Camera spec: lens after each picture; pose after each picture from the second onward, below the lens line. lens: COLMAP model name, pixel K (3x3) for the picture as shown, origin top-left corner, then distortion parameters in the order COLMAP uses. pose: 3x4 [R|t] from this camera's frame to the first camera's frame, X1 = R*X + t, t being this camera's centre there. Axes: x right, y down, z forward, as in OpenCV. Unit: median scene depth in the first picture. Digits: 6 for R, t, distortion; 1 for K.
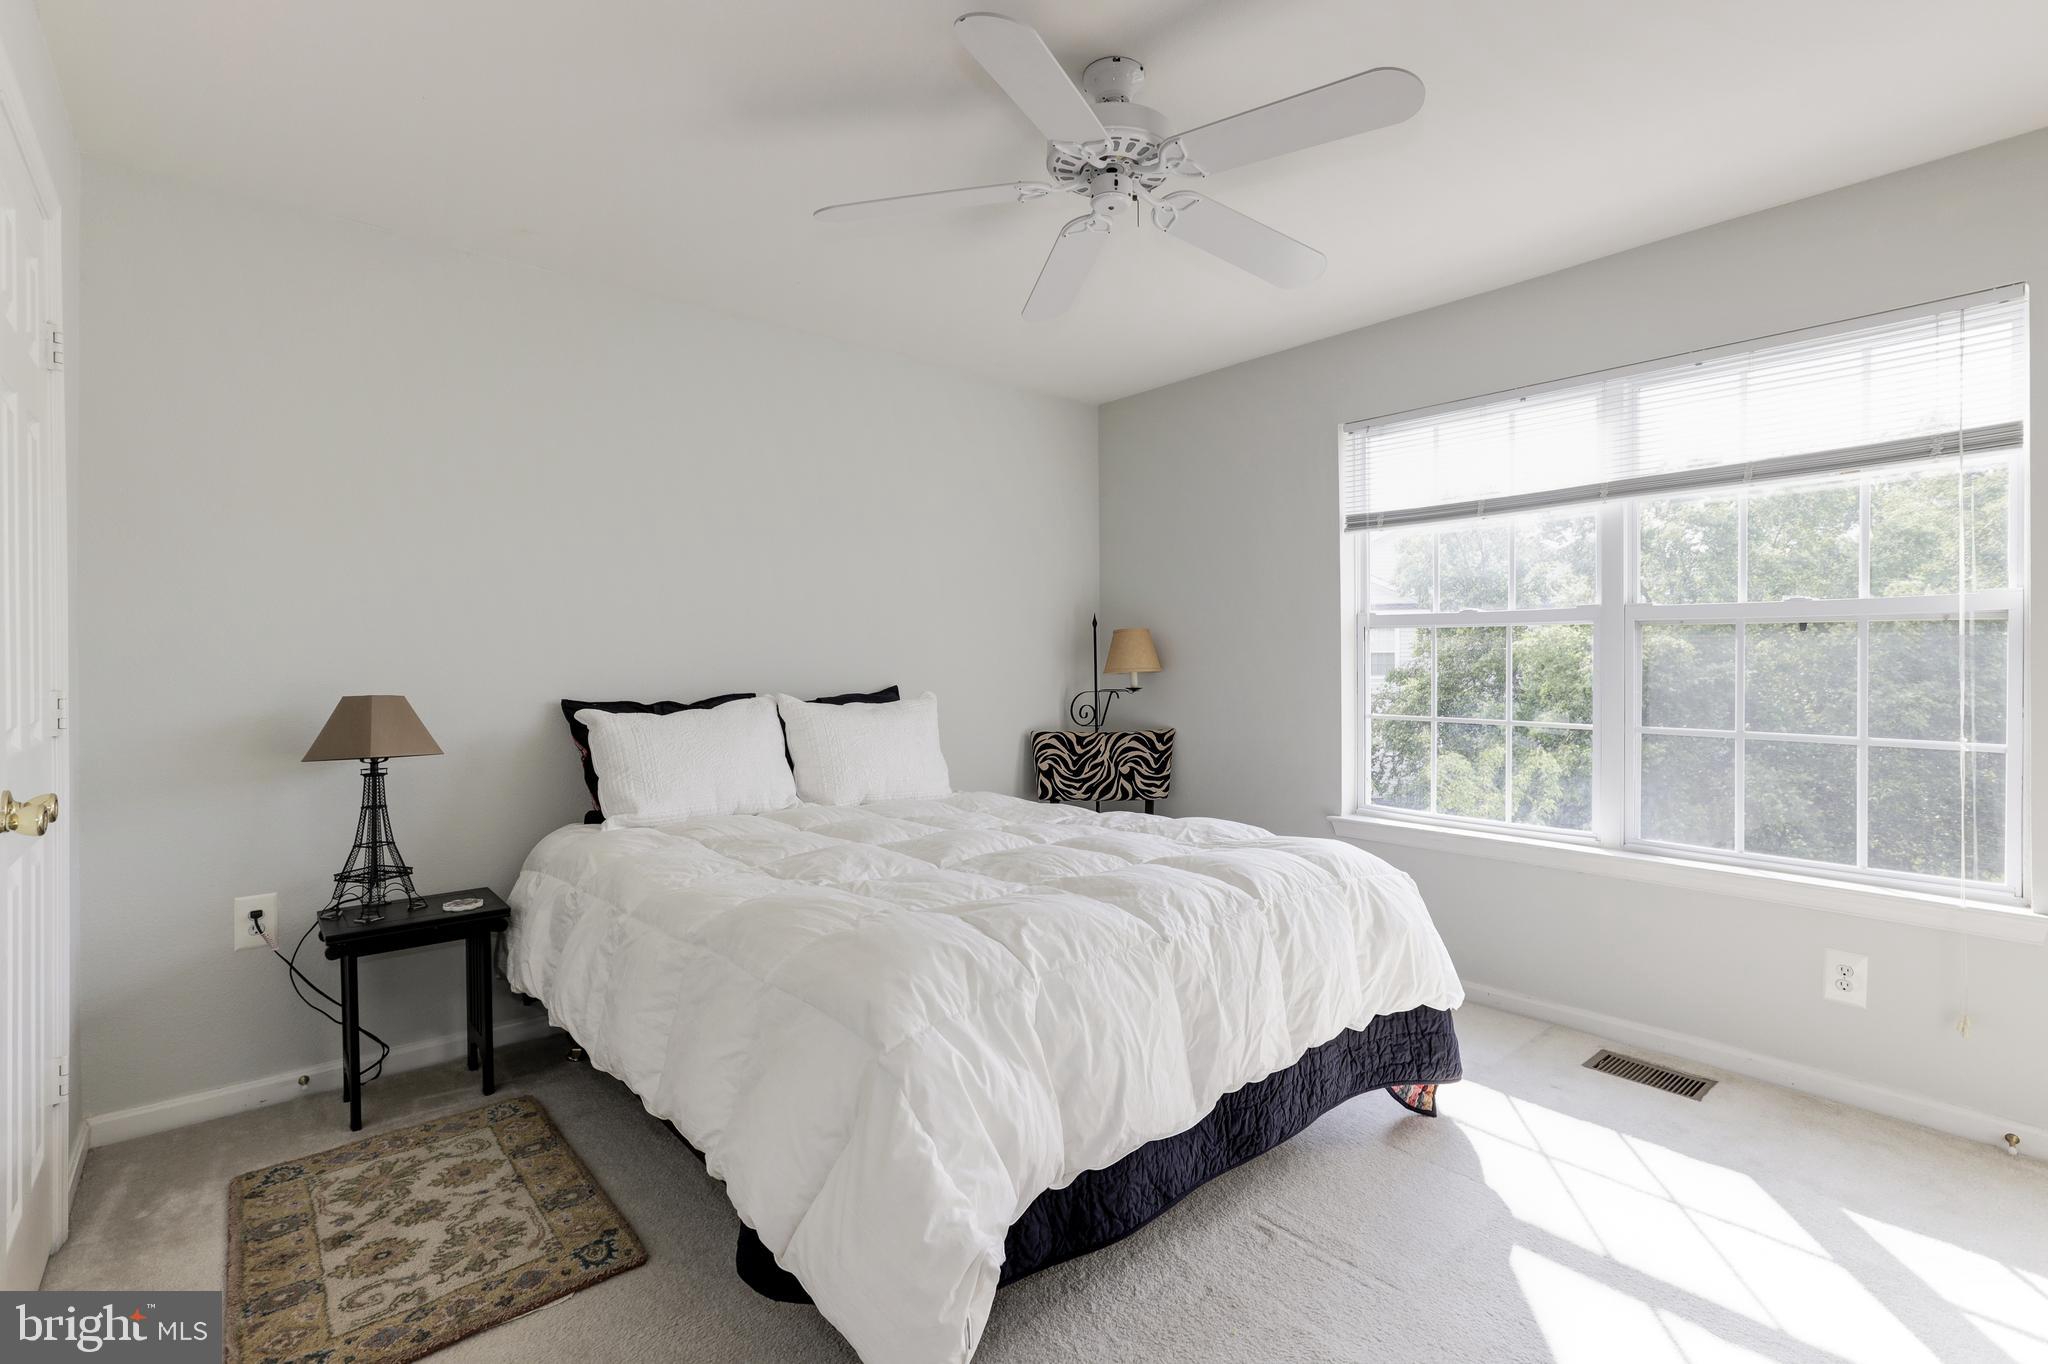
lens RADIAL K [[965.0, 0, 1028.8], [0, 965.0, 670.7], [0, 0, 1]] dist [-0.037608, 0.023578]
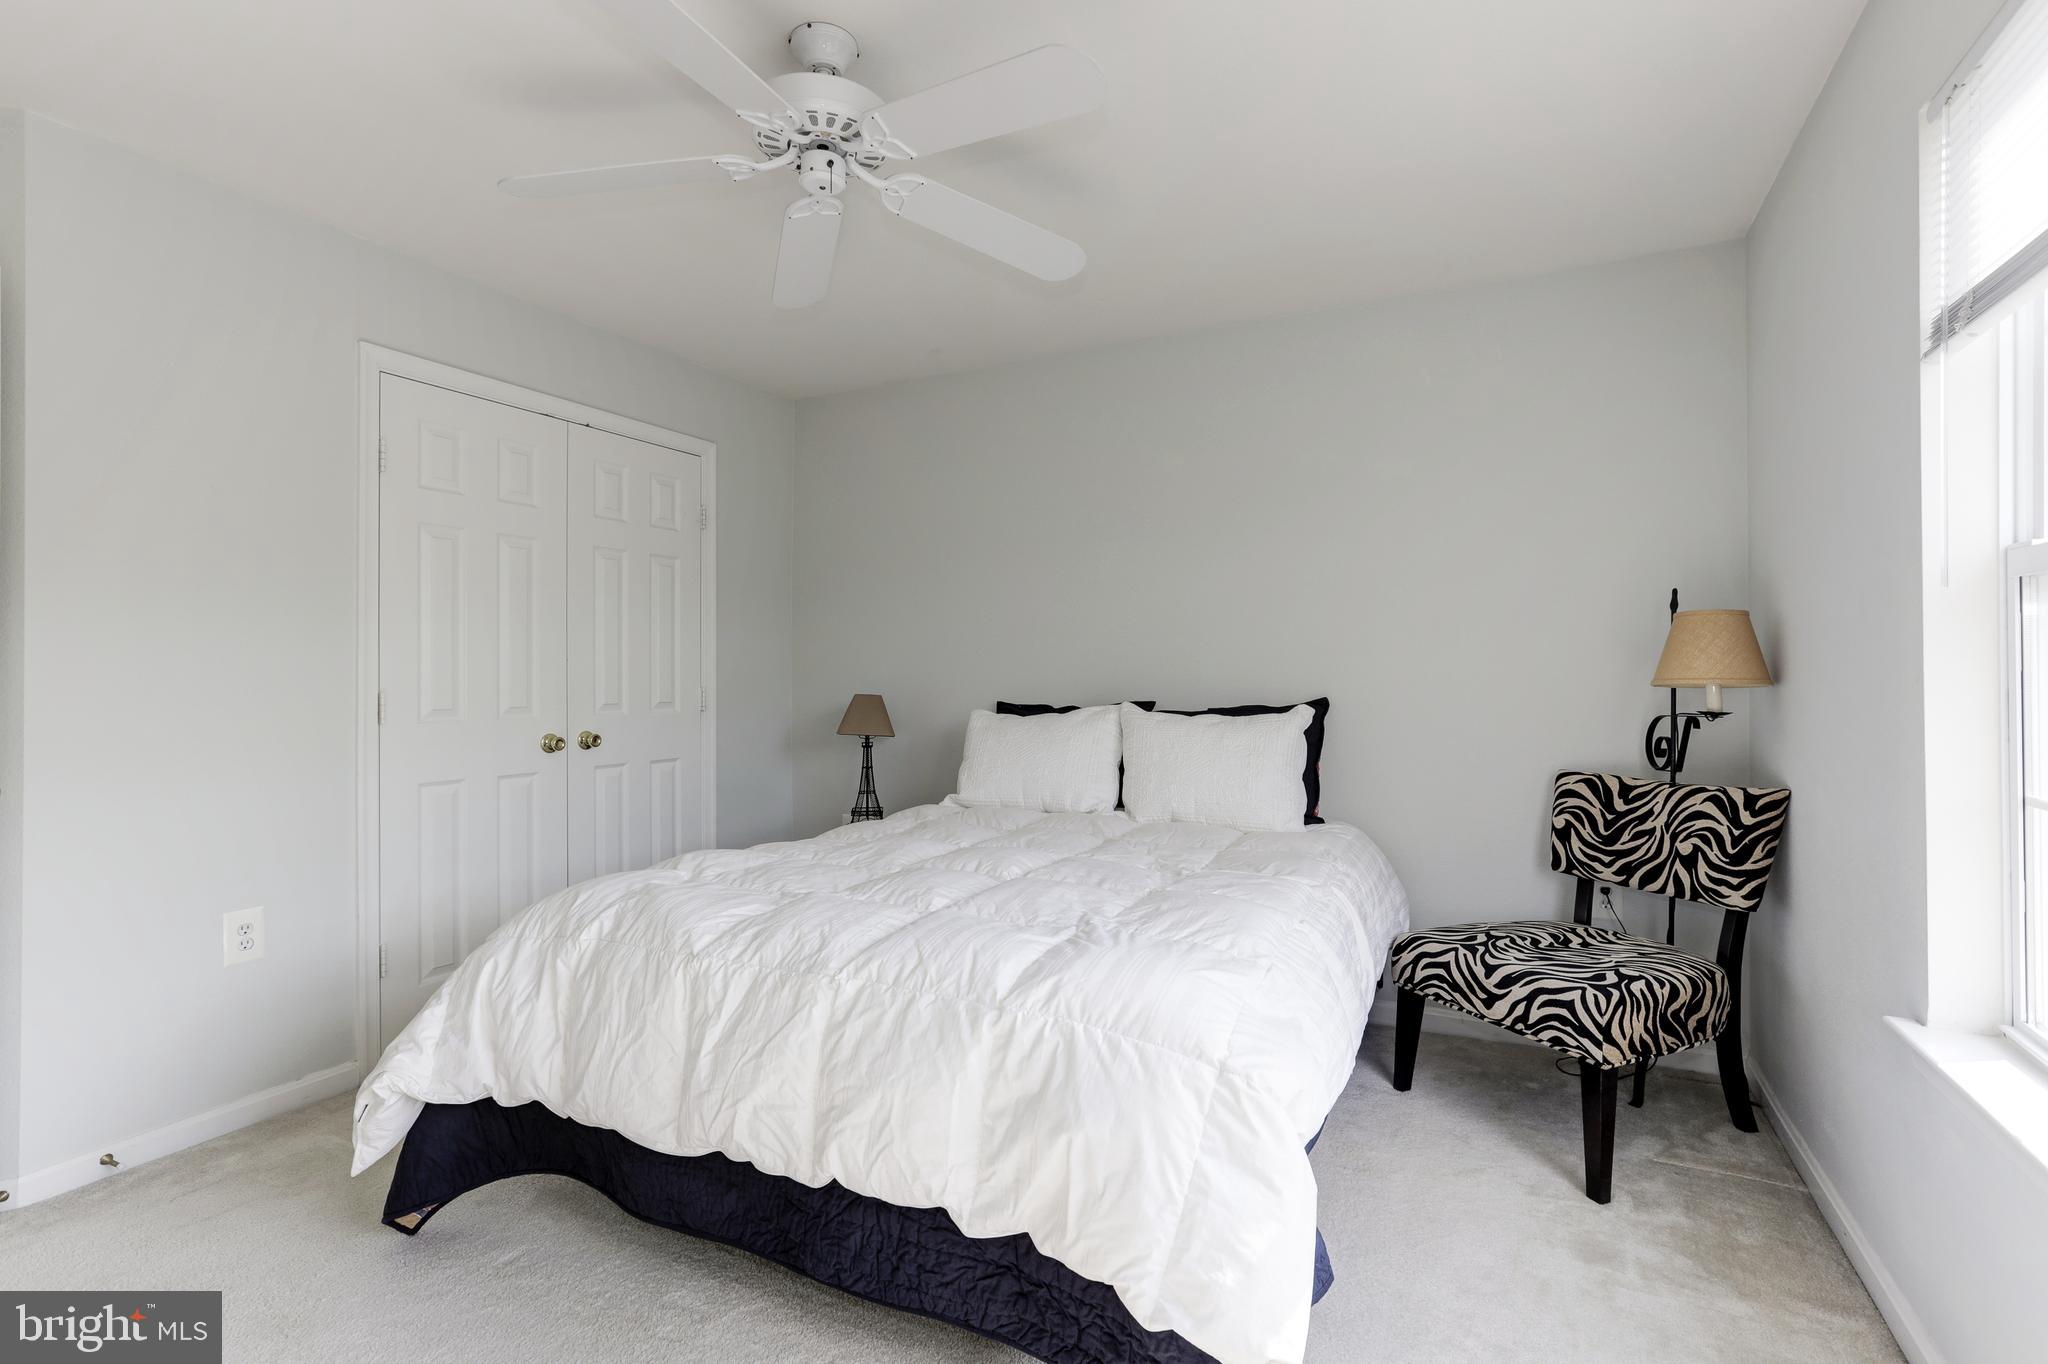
lens RADIAL K [[930.9, 0, 1036.6], [0, 930.9, 671.0], [0, 0, 1]] dist [-0.016036, 0.000525]
pose [[0.358039, -0.005133, -0.933692, 0.489581], [-0.001676, 0.999980, -0.006140, -0.002577], [0.933705, 0.003763, 0.358023, 0.421958]]
